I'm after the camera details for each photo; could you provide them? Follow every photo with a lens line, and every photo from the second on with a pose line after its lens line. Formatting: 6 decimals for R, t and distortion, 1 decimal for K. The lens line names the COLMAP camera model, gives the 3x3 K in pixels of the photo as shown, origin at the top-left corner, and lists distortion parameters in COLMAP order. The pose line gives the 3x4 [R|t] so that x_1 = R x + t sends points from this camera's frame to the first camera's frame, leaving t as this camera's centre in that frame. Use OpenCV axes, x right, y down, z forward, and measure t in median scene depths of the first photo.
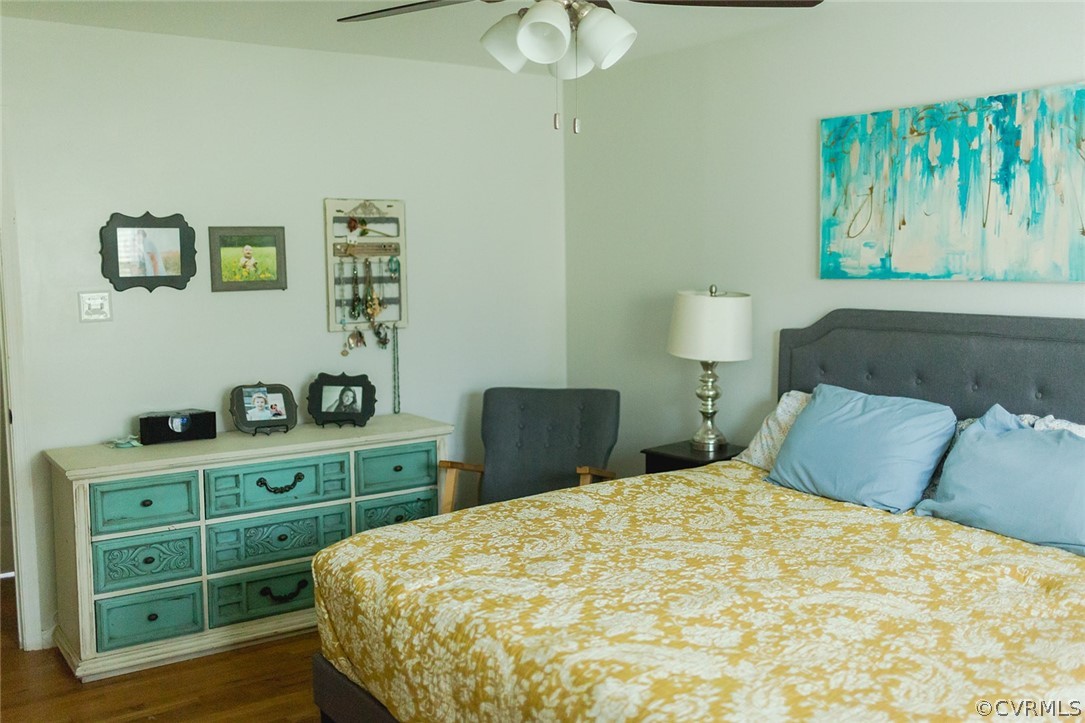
lens RADIAL K [[1048.2, 0, 546.0], [0, 1048.2, 357.8], [0, 0, 1]] dist [-0.031161, 0.000000]
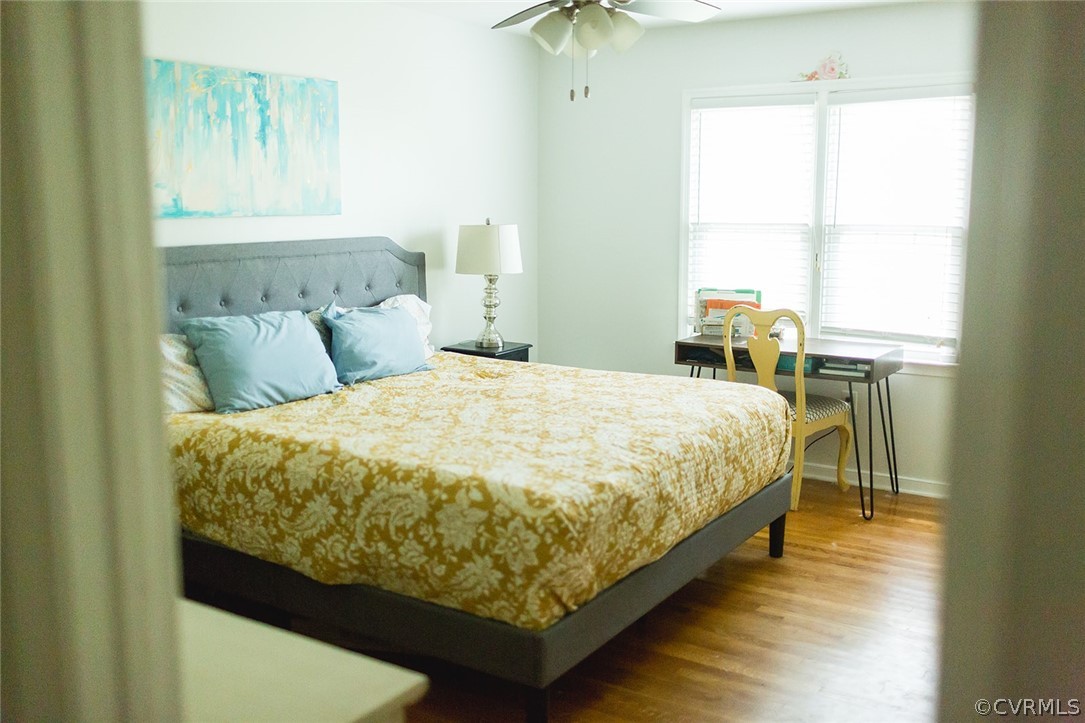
lens RADIAL K [[1048.2, 0, 544.9], [0, 1048.2, 364.4], [0, 0, 1]] dist [-0.031161, 0.000000]
pose [[-0.397925, -0.133085, 0.907714, -0.933618], [0.093377, 0.978409, 0.184384, -0.100718], [-0.912654, 0.158131, -0.376906, 1.204746]]
